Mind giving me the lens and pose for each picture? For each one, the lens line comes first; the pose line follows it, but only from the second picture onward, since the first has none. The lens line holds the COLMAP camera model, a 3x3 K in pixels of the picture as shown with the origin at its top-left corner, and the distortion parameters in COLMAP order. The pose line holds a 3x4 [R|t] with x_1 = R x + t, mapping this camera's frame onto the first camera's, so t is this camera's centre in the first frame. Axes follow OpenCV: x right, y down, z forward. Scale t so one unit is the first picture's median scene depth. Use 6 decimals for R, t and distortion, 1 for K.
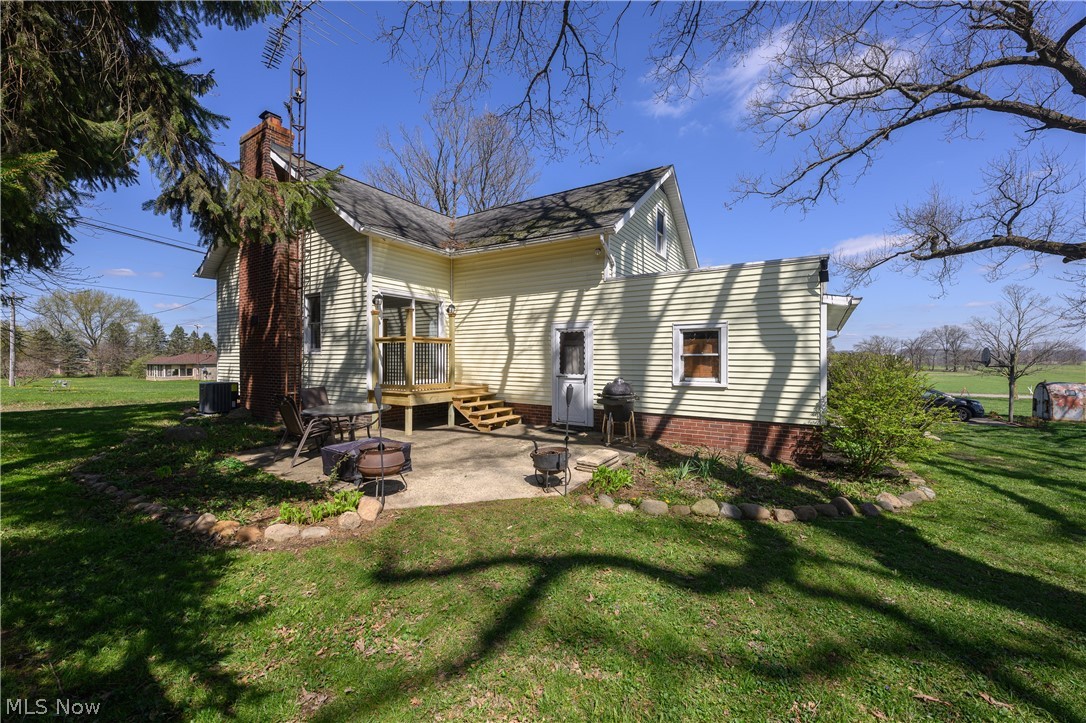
lens RADIAL K [[428.7, 0, 538.5], [0, 428.7, 358.6], [0, 0, 1]] dist [0.002524, 0.000125]
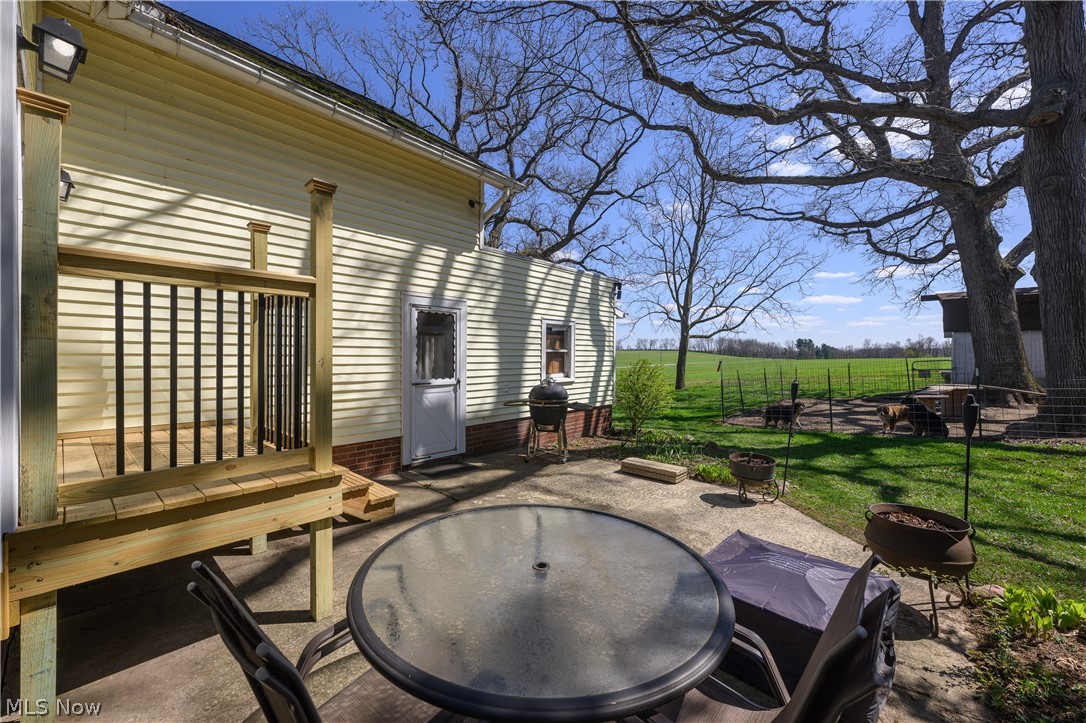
lens RADIAL K [[428.7, 0, 544.0], [0, 428.7, 359.5], [0, 0, 1]] dist [0.002524, 0.000125]
pose [[0.147363, -0.011549, 0.989015, -0.652419], [-0.001121, 0.999929, 0.011844, -0.000741], [-0.989082, -0.002854, 0.147340, 0.925600]]
